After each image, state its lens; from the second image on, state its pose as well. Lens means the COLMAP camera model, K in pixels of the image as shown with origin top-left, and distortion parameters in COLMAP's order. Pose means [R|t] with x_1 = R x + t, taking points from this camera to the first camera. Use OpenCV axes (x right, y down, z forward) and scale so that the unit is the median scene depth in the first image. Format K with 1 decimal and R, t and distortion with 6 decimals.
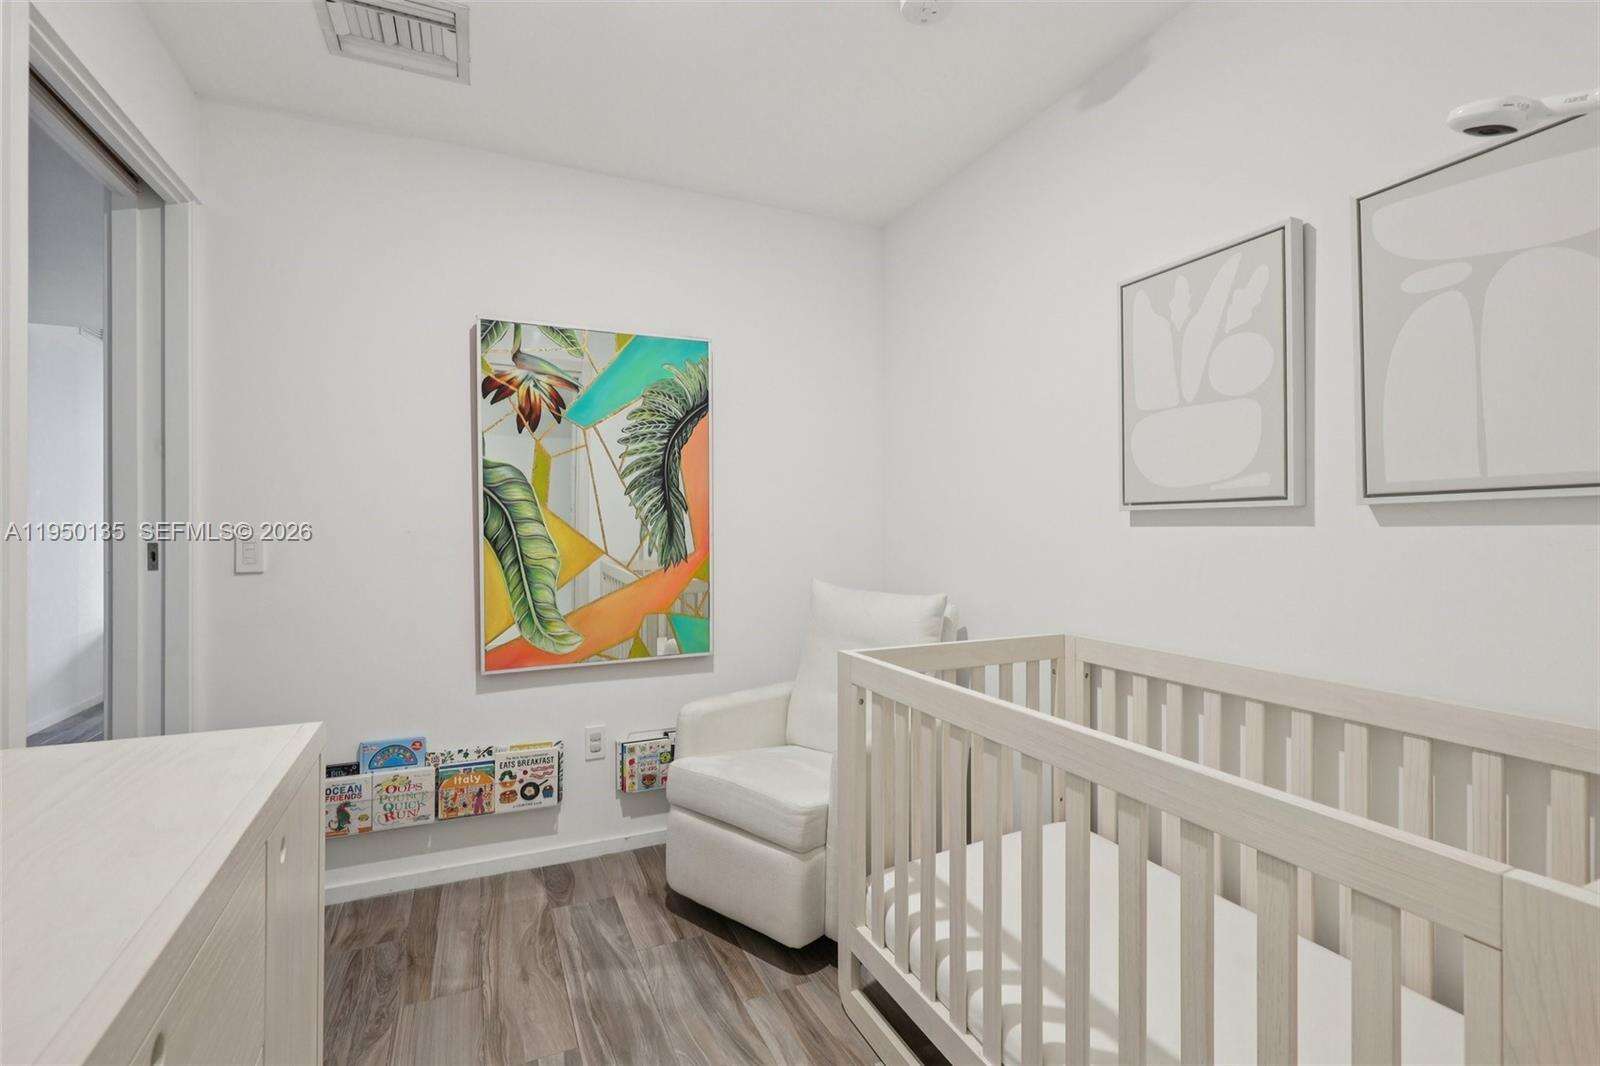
lens RADIAL K [[734.3, 0, 811.5], [0, 734.3, 527.3], [0, 0, 1]] dist [0.001226, -0.001550]
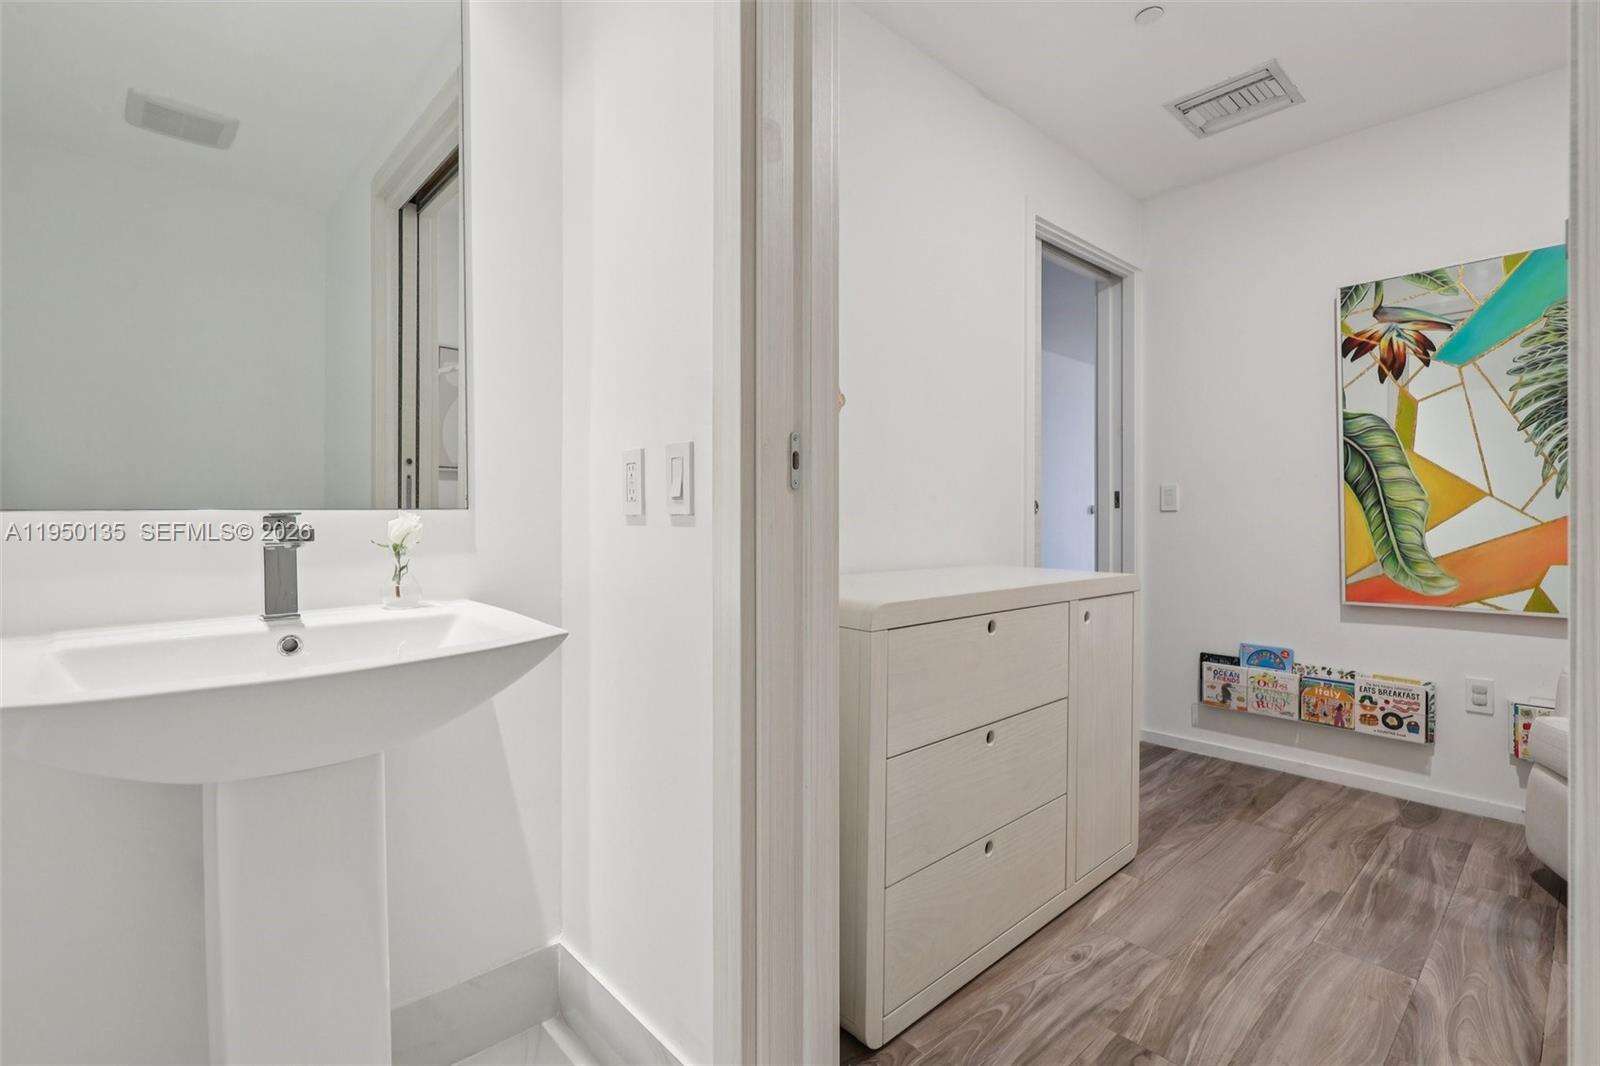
lens RADIAL K [[734.3, 0, 798.5], [0, 734.3, 530.6], [0, 0, 1]] dist [0.001226, -0.001550]
pose [[0.301431, 0.015019, -0.953370, 0.381752], [0.000200, 0.999875, 0.015815, 0.071894], [0.953488, -0.004958, 0.301390, -0.139074]]
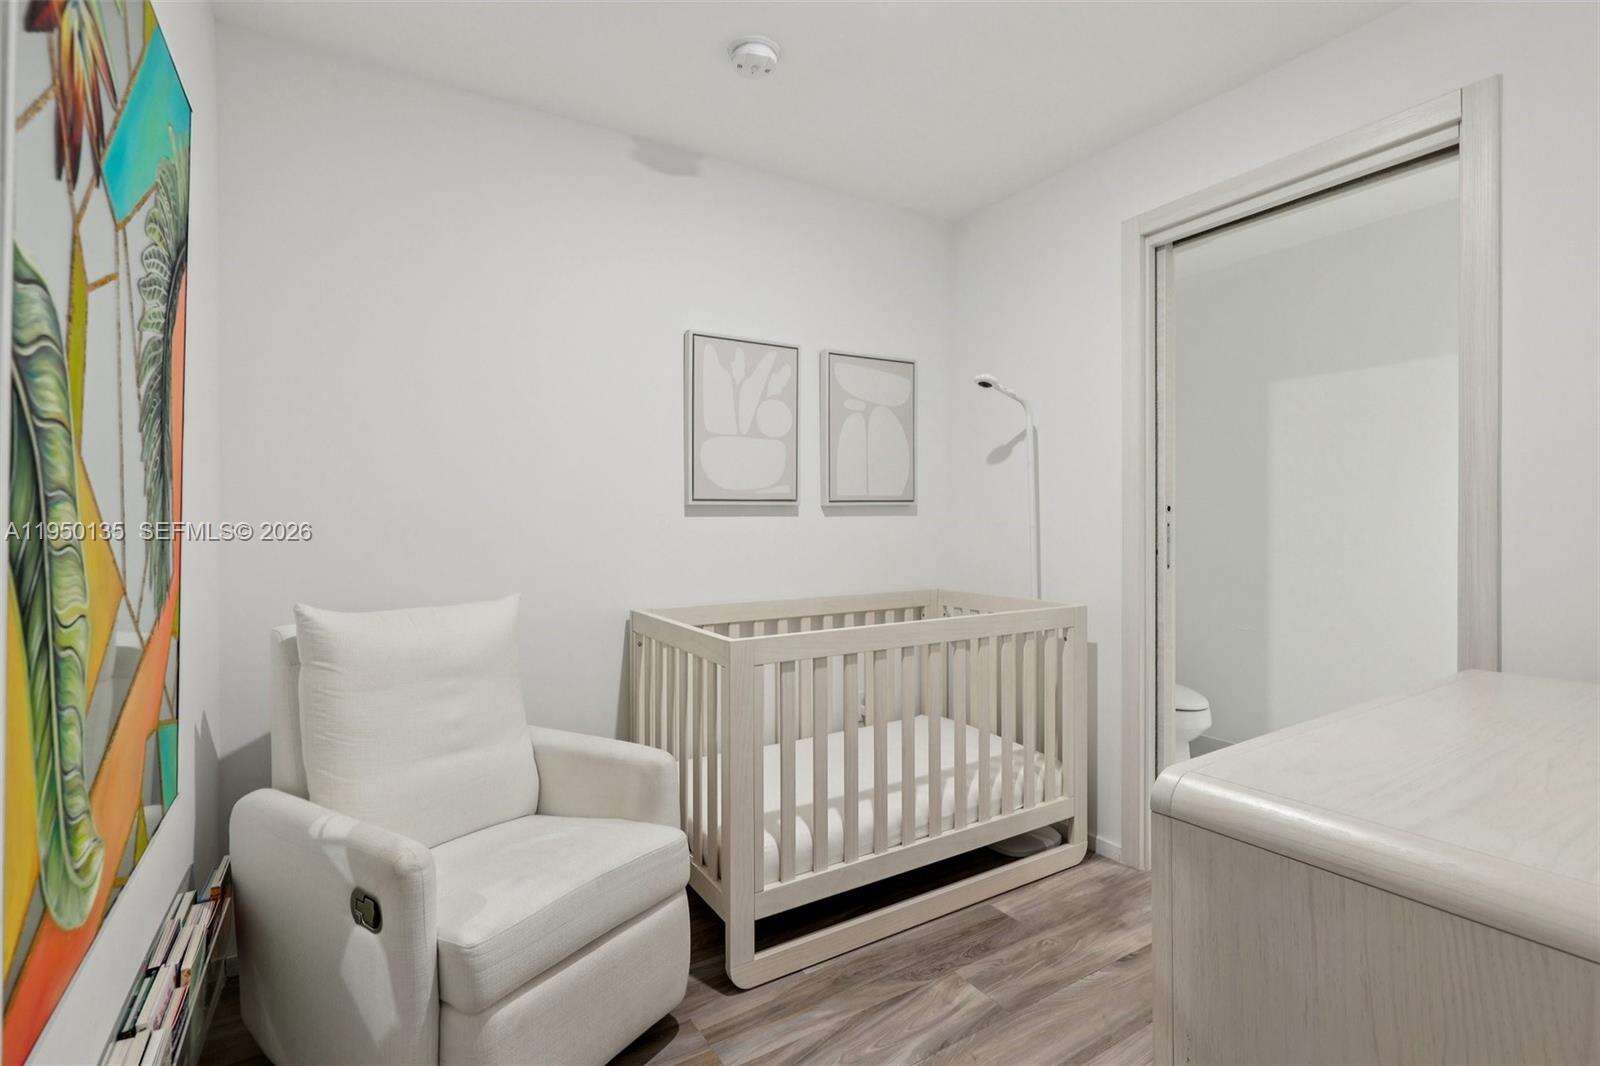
lens RADIAL K [[734.3, 0, 799.3], [0, 734.3, 525.5], [0, 0, 1]] dist [0.001226, -0.001550]
pose [[-0.112978, -0.010089, 0.993546, -0.729913], [0.003732, 0.999937, 0.010578, 0.000797], [-0.993590, 0.004903, -0.112934, 0.776363]]
